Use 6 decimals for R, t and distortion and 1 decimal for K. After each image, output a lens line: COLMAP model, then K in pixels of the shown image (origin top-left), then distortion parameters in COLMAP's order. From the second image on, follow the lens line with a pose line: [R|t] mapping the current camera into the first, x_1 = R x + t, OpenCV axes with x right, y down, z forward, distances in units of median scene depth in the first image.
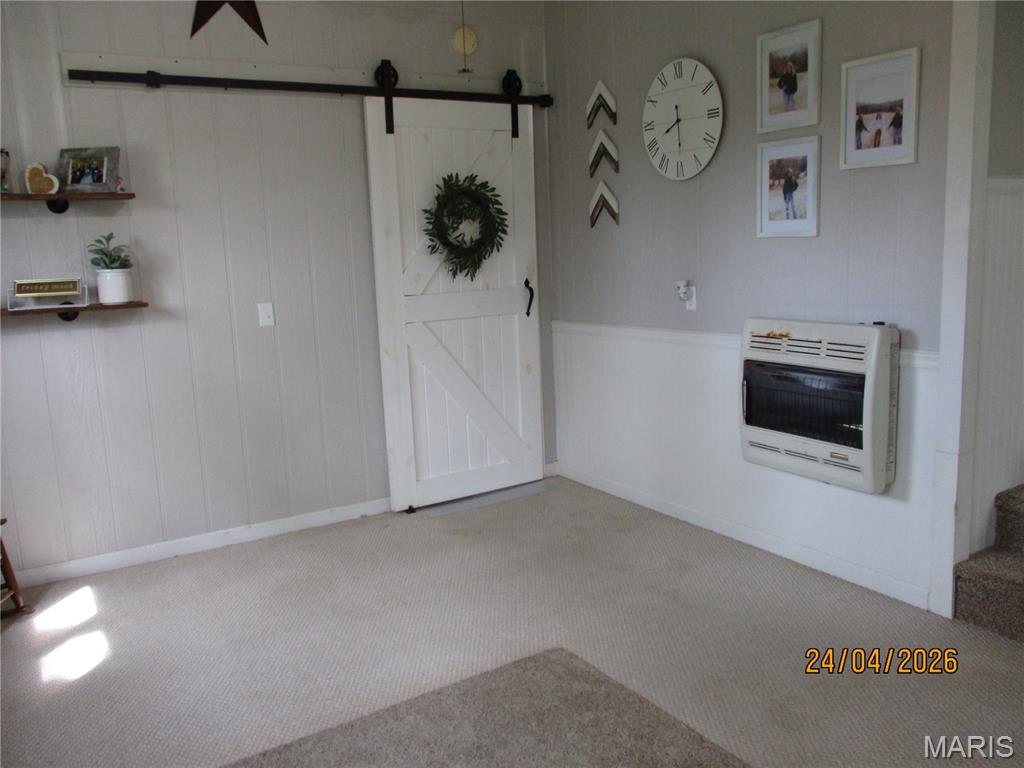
lens RADIAL K [[857.1, 0, 512.3], [0, 857.1, 385.7], [0, 0, 1]] dist [-0.026241, 0.021145]
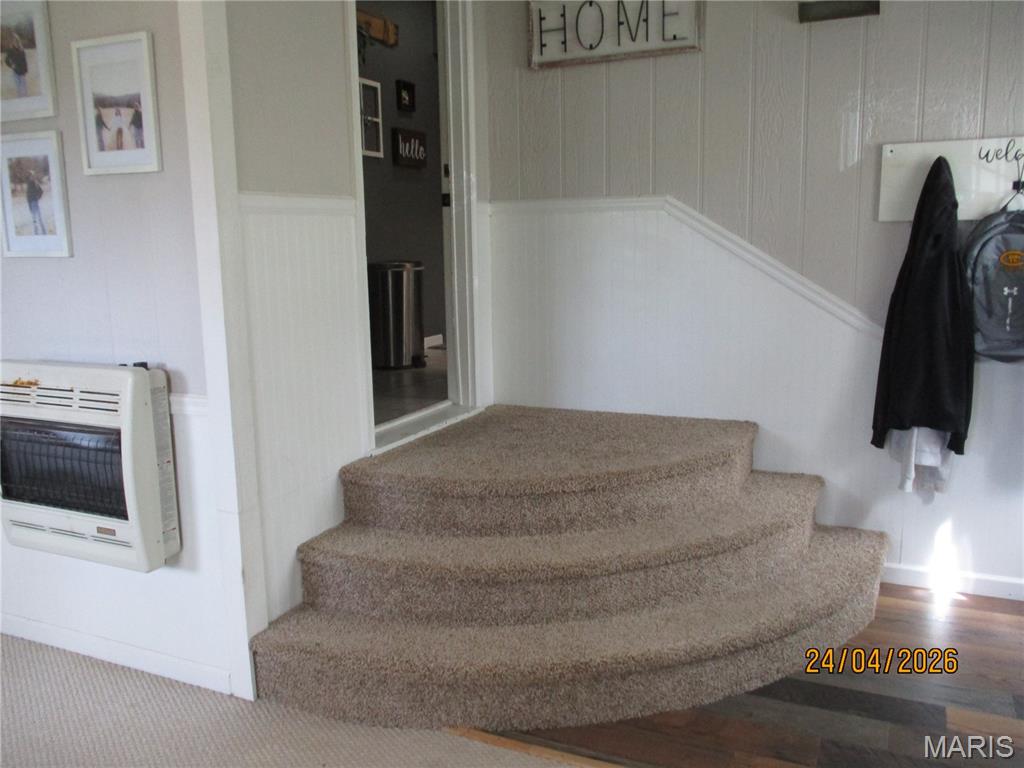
lens RADIAL K [[857.1, 0, 514.4], [0, 857.1, 384.4], [0, 0, 1]] dist [-0.026241, 0.021145]
pose [[0.834259, -0.066157, 0.547390, 0.275111], [0.073968, 0.997230, 0.007792, -0.033128], [-0.546389, 0.033989, 0.836841, 0.114595]]
